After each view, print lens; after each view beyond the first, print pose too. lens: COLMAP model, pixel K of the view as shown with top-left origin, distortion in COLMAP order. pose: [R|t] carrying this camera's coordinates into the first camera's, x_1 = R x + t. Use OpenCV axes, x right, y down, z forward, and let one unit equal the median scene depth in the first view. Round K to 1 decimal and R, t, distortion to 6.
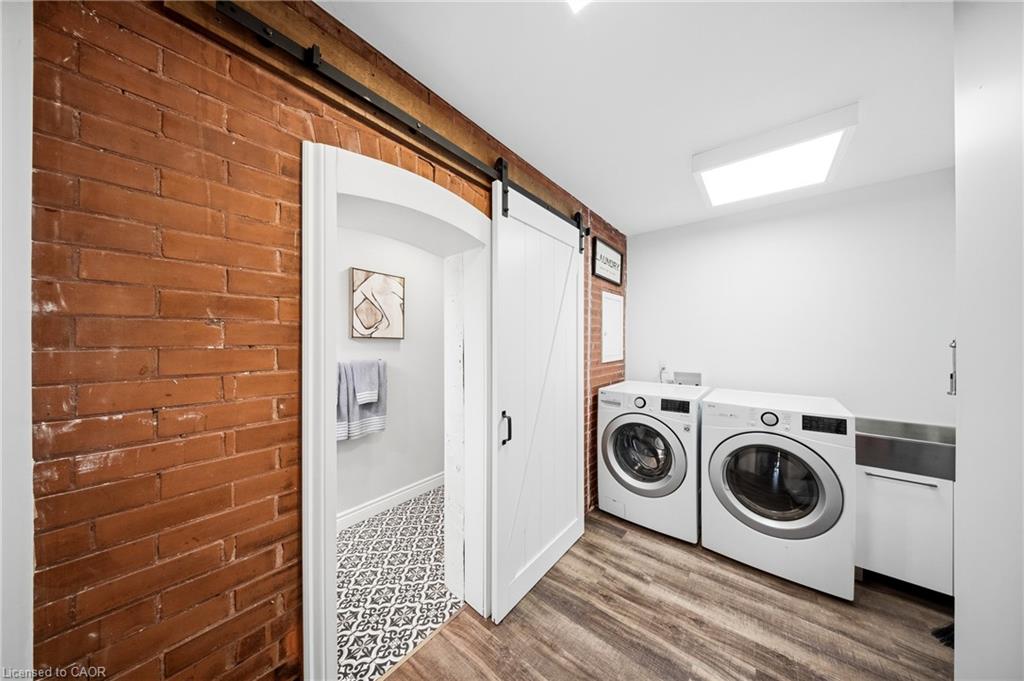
lens RADIAL K [[309.7, 0, 516.0], [0, 309.7, 340.4], [0, 0, 1]] dist [-0.008033, -0.000865]
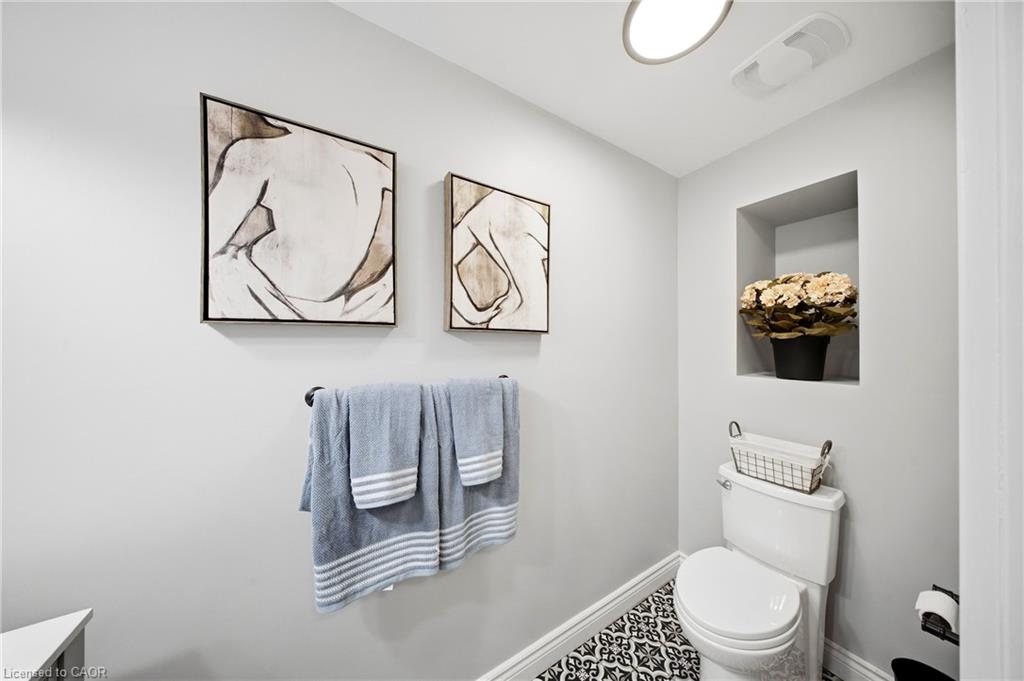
lens RADIAL K [[309.7, 0, 509.2], [0, 309.7, 340.3], [0, 0, 1]] dist [-0.008033, -0.000865]
pose [[0.950318, 0.003329, -0.311263, -0.292382], [-0.003494, 0.999994, 0.000028, 0.007187], [0.311262, 0.001061, 0.950324, 0.567044]]
